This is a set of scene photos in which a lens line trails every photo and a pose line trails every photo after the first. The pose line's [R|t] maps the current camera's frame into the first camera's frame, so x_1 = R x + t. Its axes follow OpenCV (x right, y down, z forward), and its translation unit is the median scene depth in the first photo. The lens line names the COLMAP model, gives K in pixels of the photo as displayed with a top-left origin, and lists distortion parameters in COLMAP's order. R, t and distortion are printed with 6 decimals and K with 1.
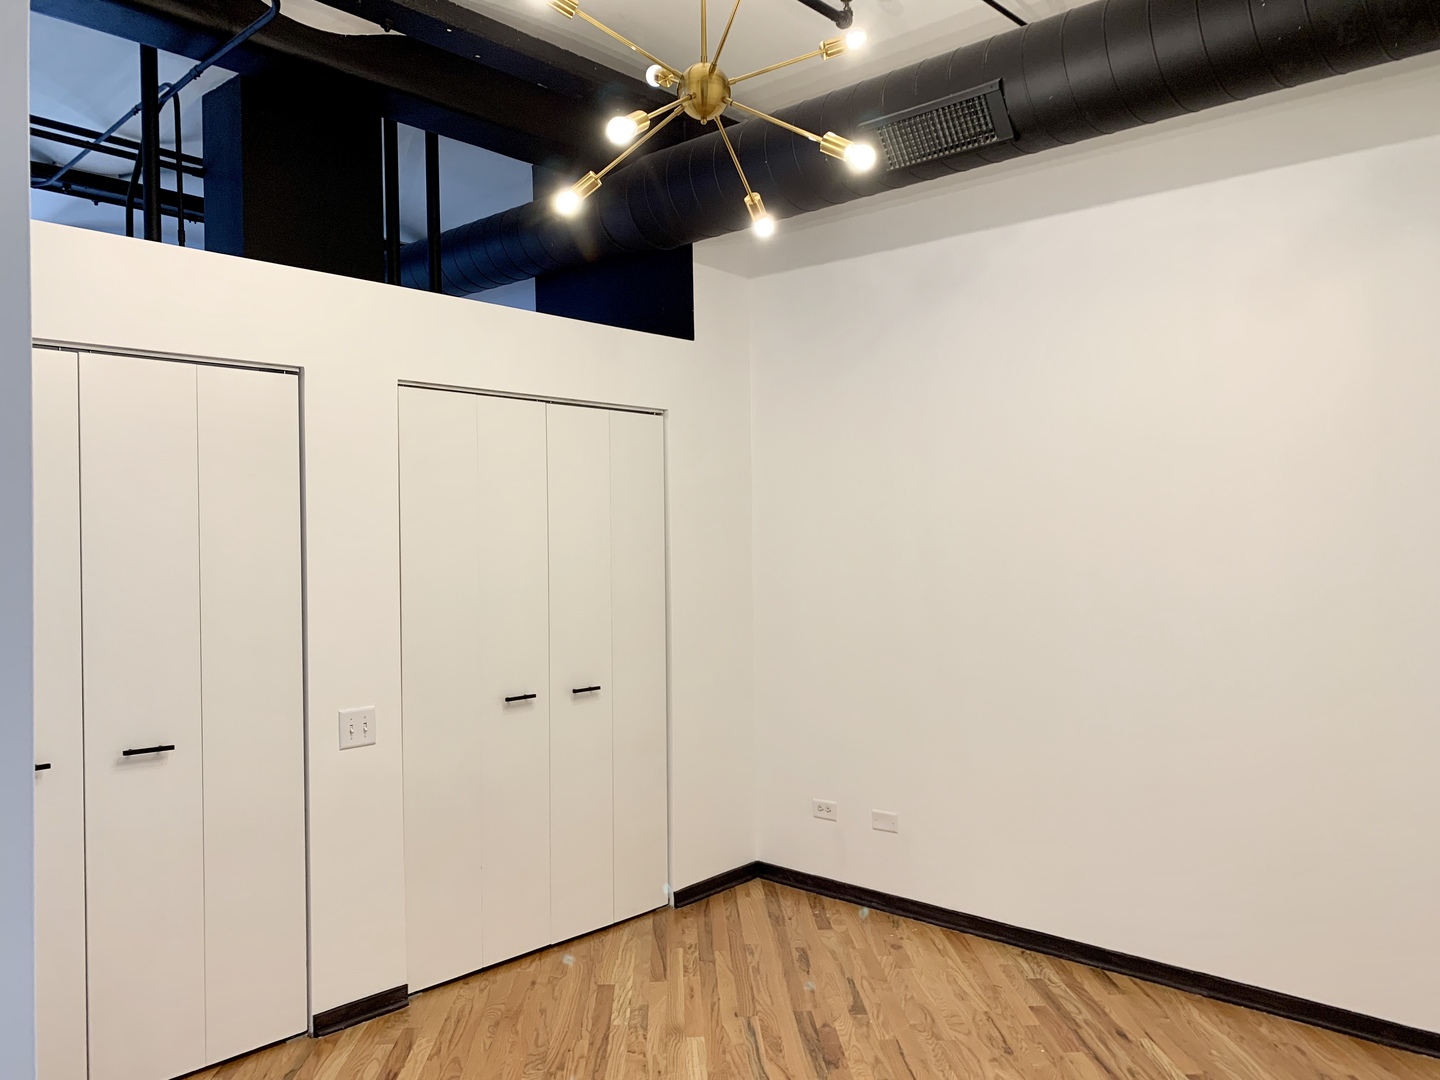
lens RADIAL K [[1104.0, 0, 723.3], [0, 1104.0, 545.1], [0, 0, 1]] dist [0.023134, -0.019145]
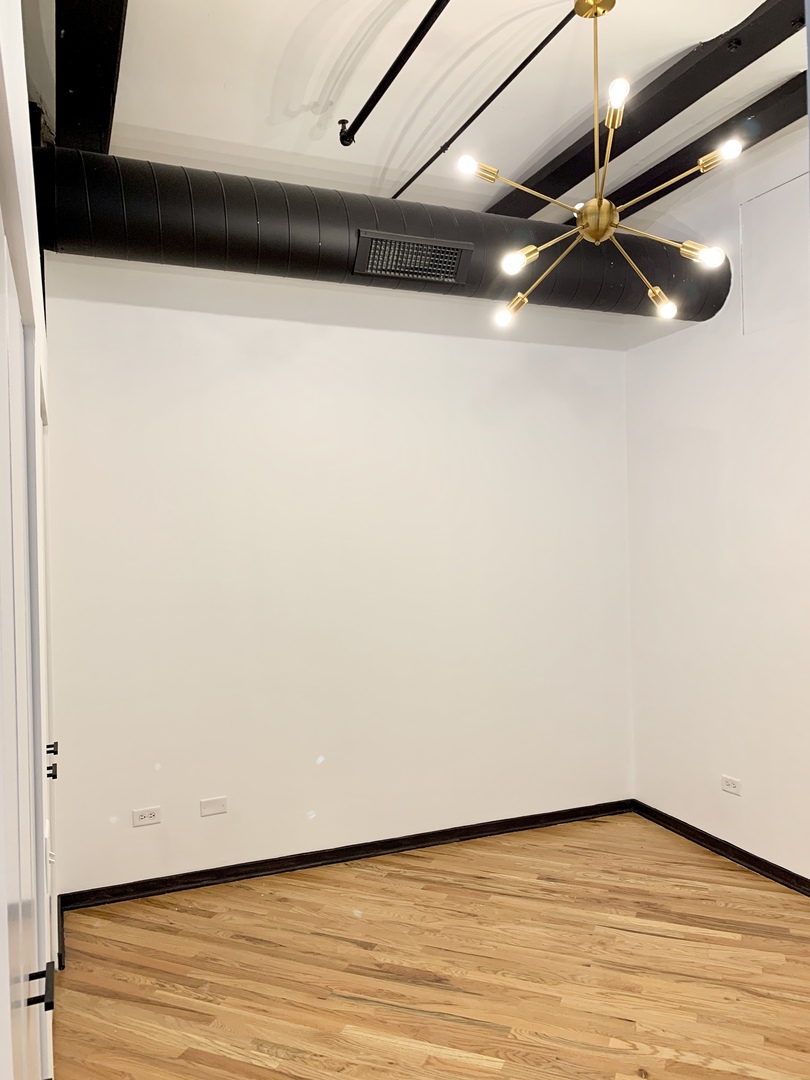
lens RADIAL K [[828.0, 0, 405.0], [0, 828.0, 540.0], [0, 0, 1]] dist [0.023134, -0.019145]
pose [[0.428574, -0.006546, 0.903483, -0.650674], [0.018041, 0.999836, -0.001313, -0.027791], [-0.903327, 0.016862, 0.428622, 0.524016]]
